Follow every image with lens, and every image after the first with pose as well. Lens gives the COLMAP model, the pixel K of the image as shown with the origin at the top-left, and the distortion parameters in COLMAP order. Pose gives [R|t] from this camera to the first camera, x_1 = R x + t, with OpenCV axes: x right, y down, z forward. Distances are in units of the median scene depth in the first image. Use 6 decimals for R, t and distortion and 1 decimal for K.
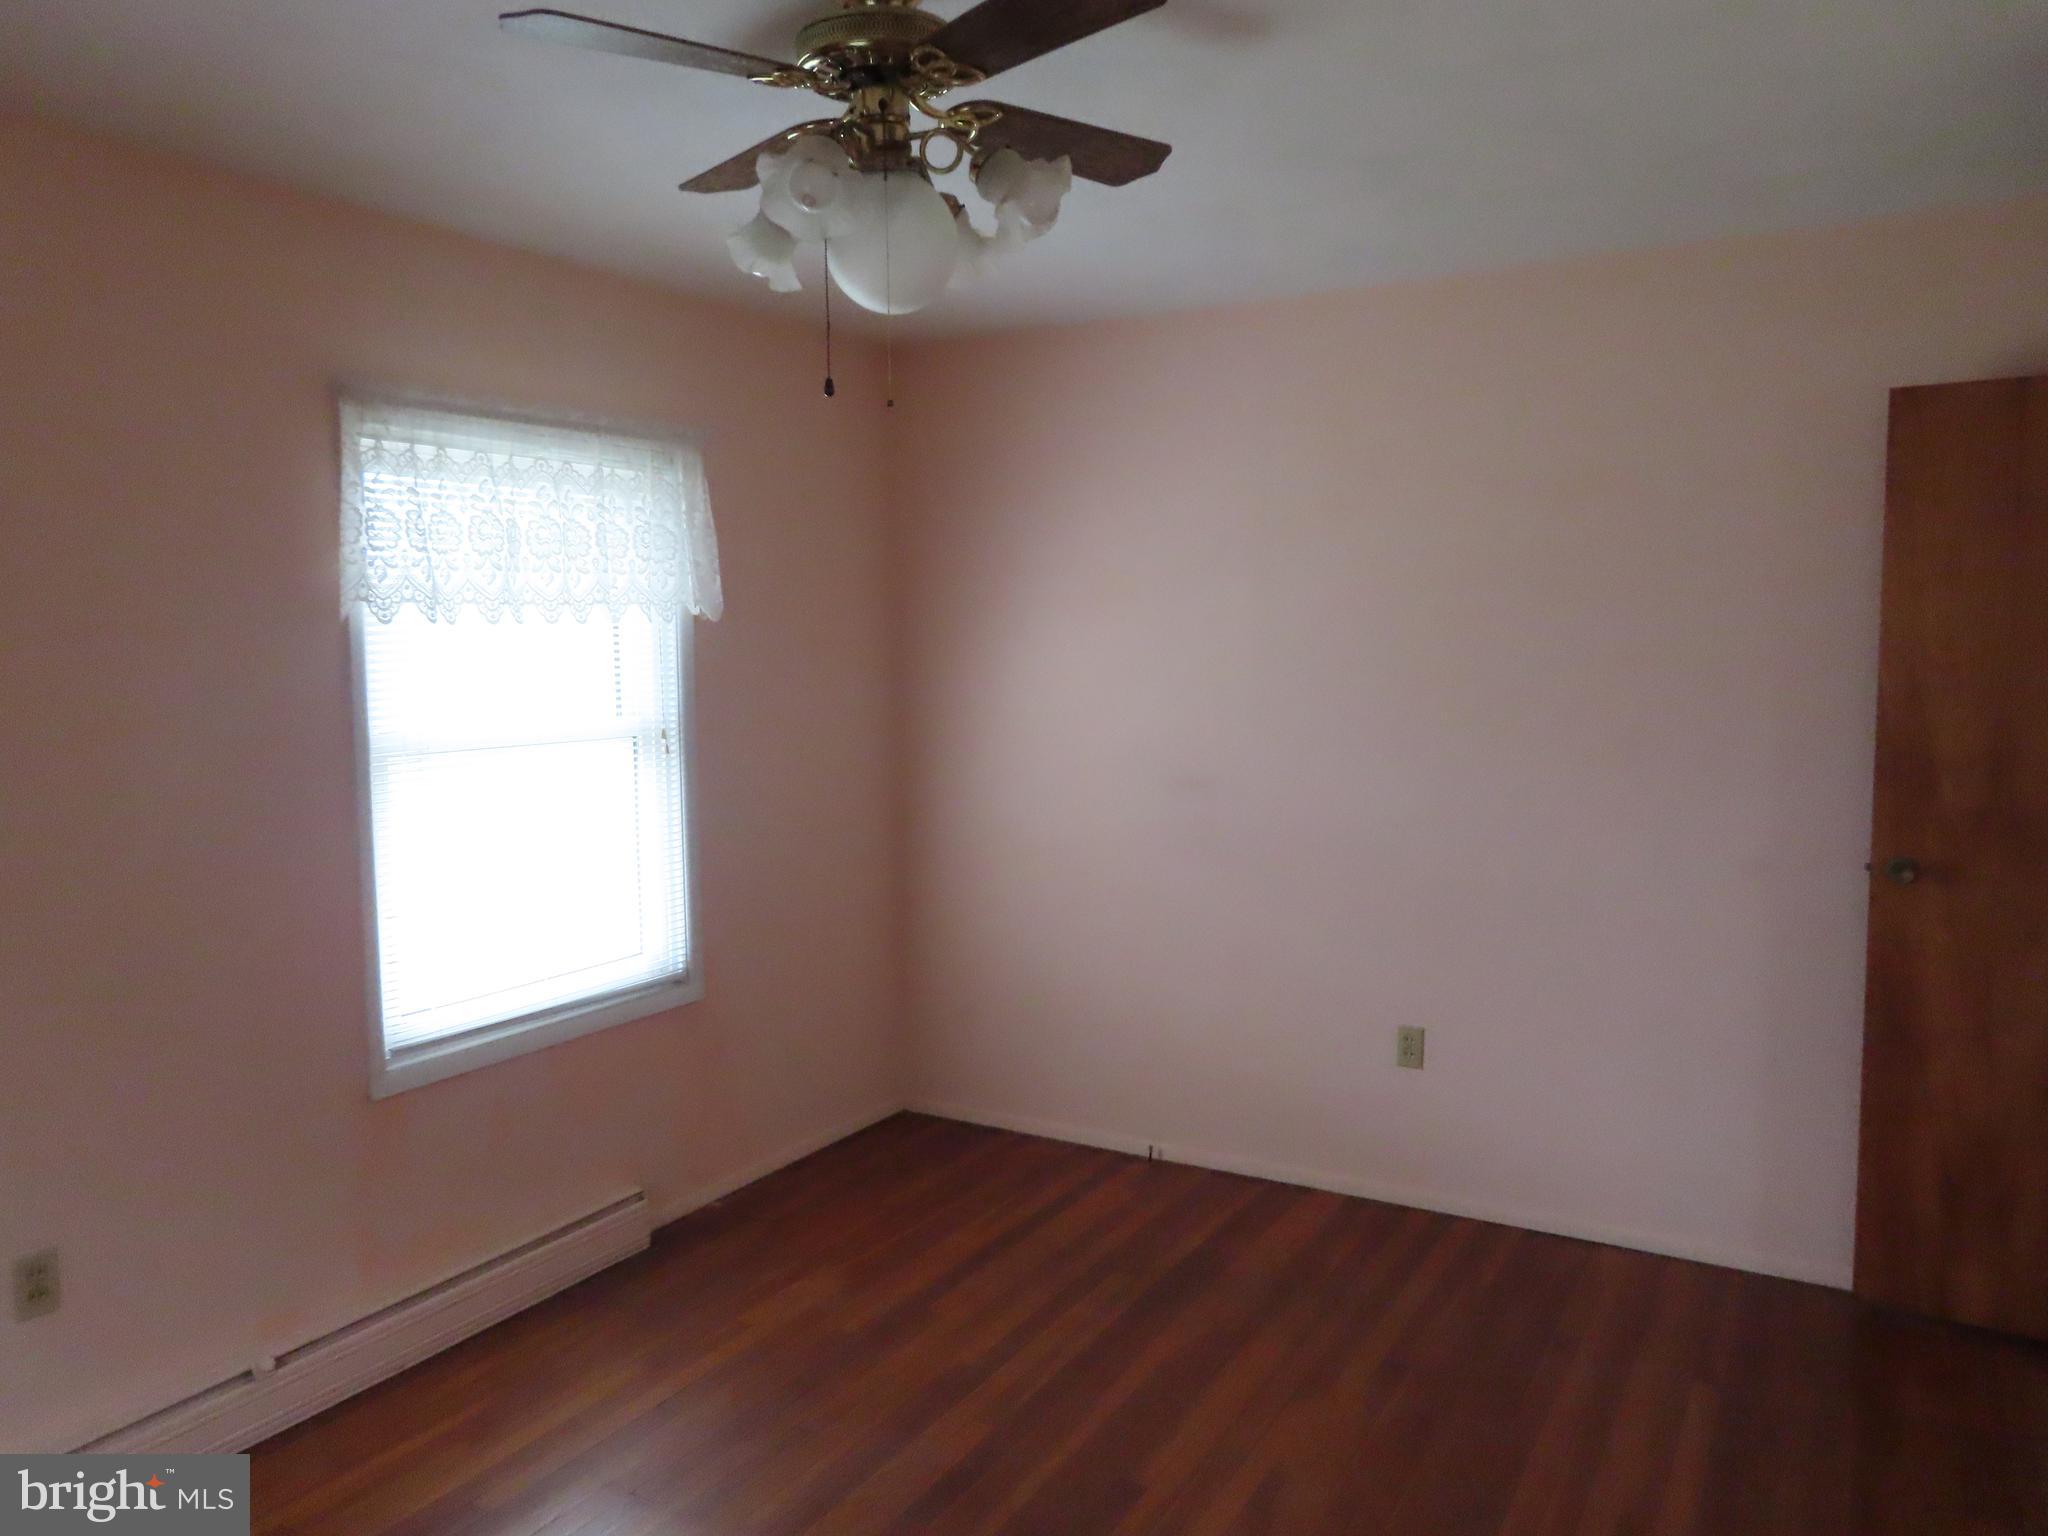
lens RADIAL K [[1463.2, 0, 1024.0], [0, 1463.2, 768.0], [0, 0, 1]] dist [-0.006477, -0.000606]
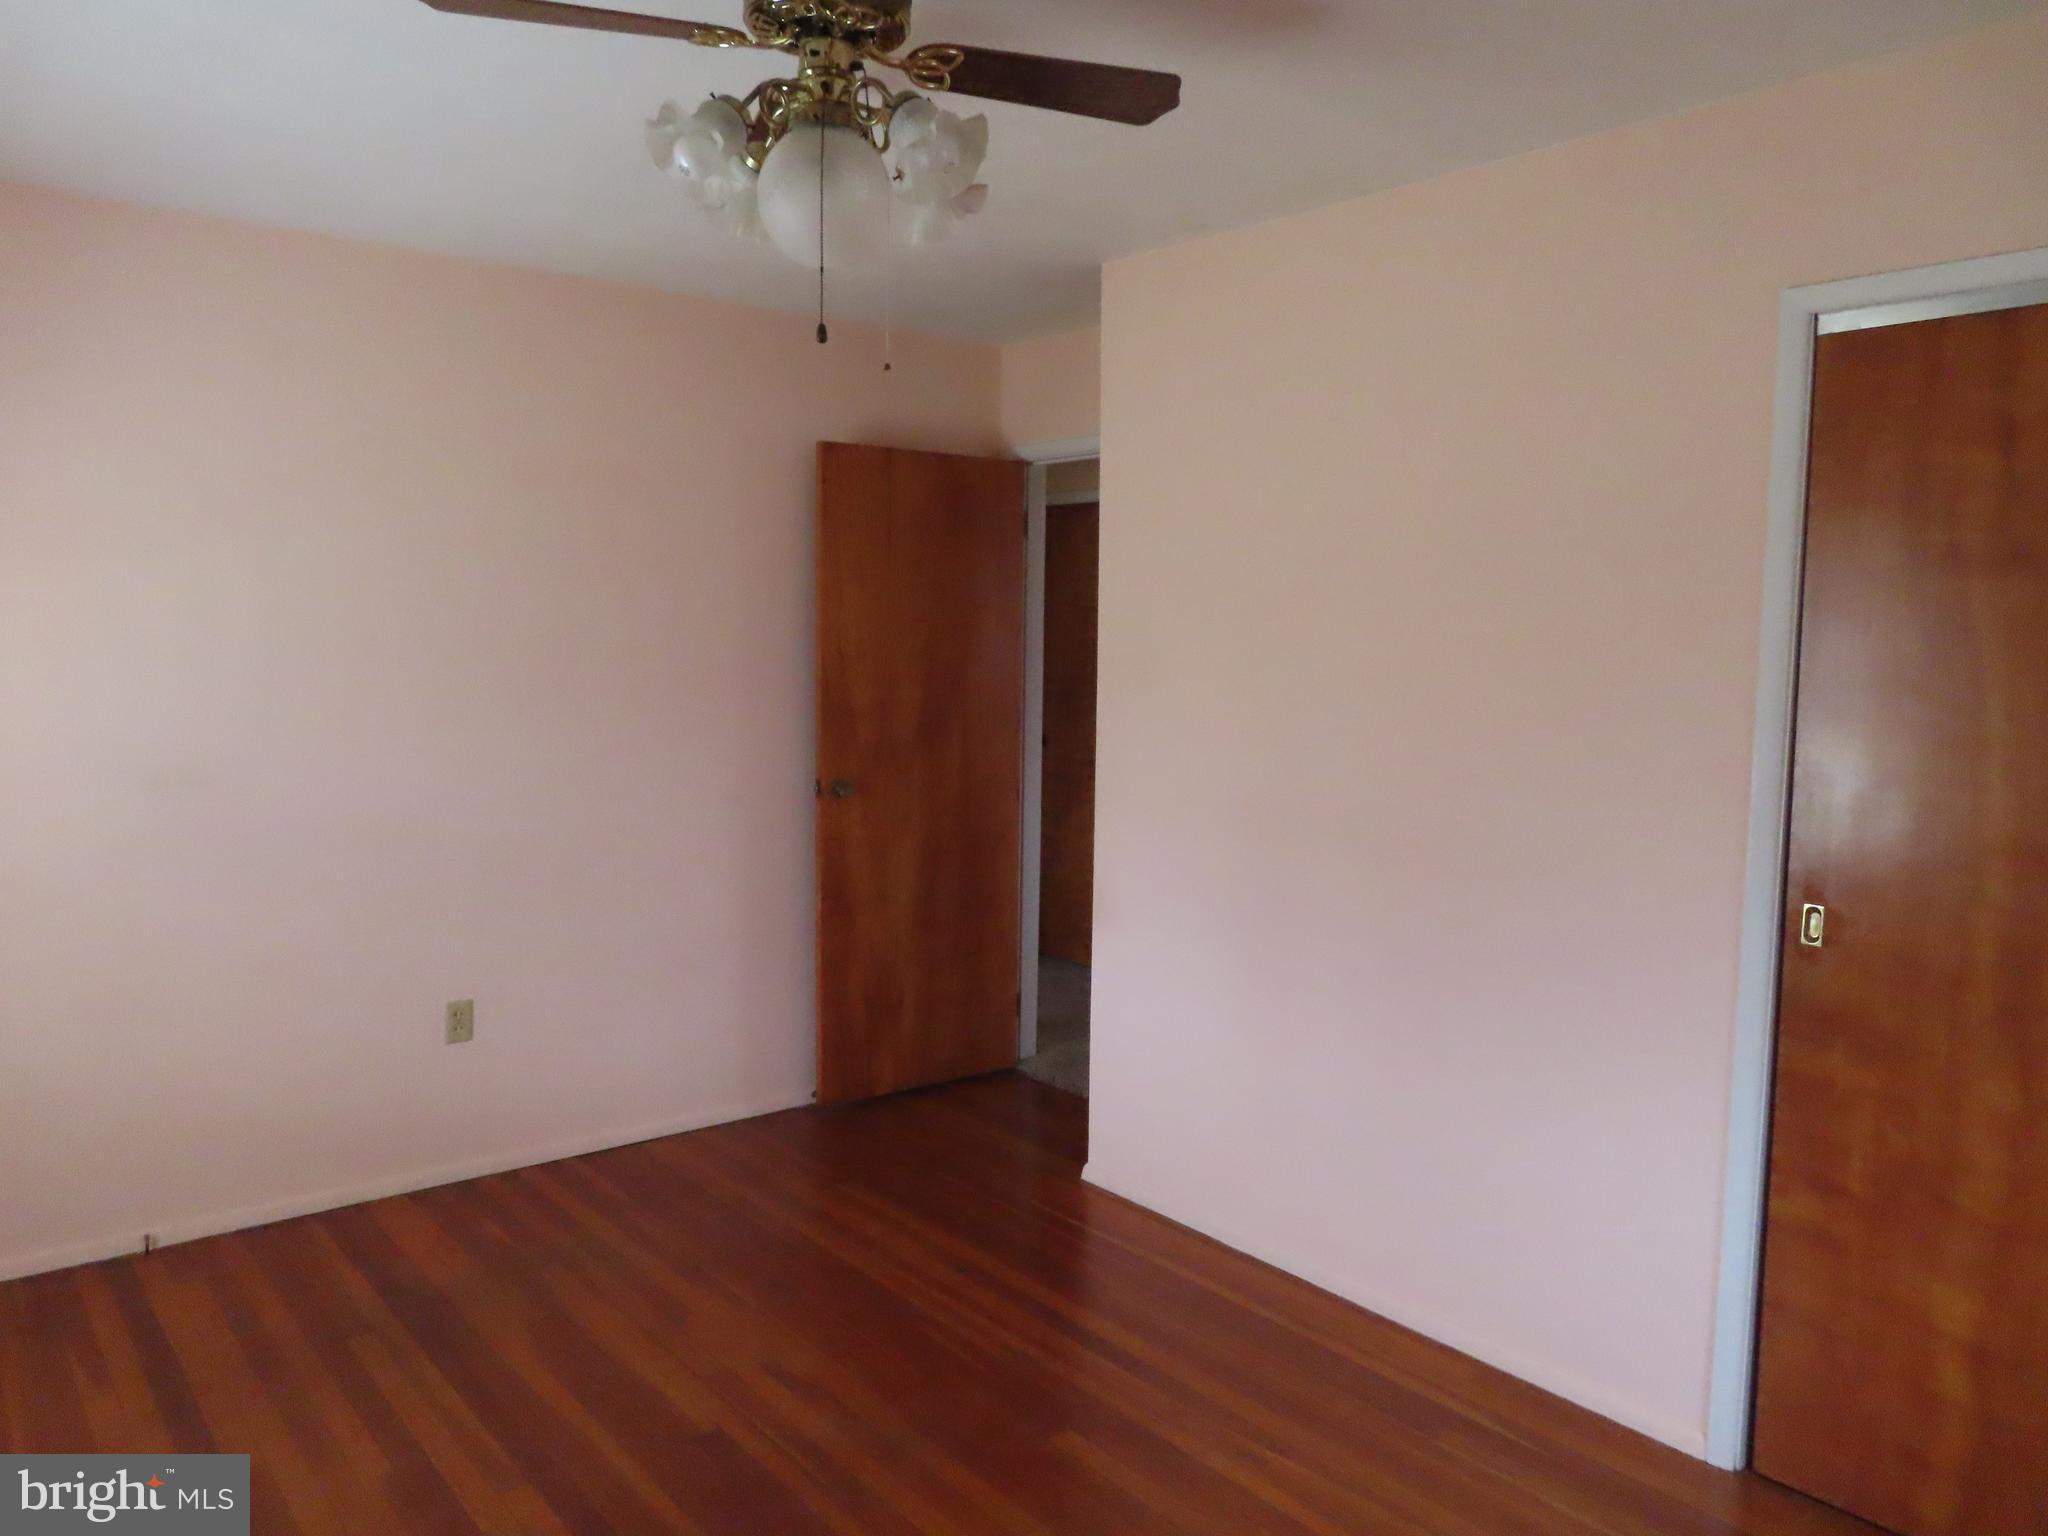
lens RADIAL K [[1463.2, 0, 1024.0], [0, 1463.2, 768.0], [0, 0, 1]] dist [-0.006477, -0.000606]
pose [[0.344595, -0.070609, 0.936092, -0.831688], [0.064636, 0.996585, 0.051378, -0.012436], [-0.936524, 0.042801, 0.347982, 0.452181]]
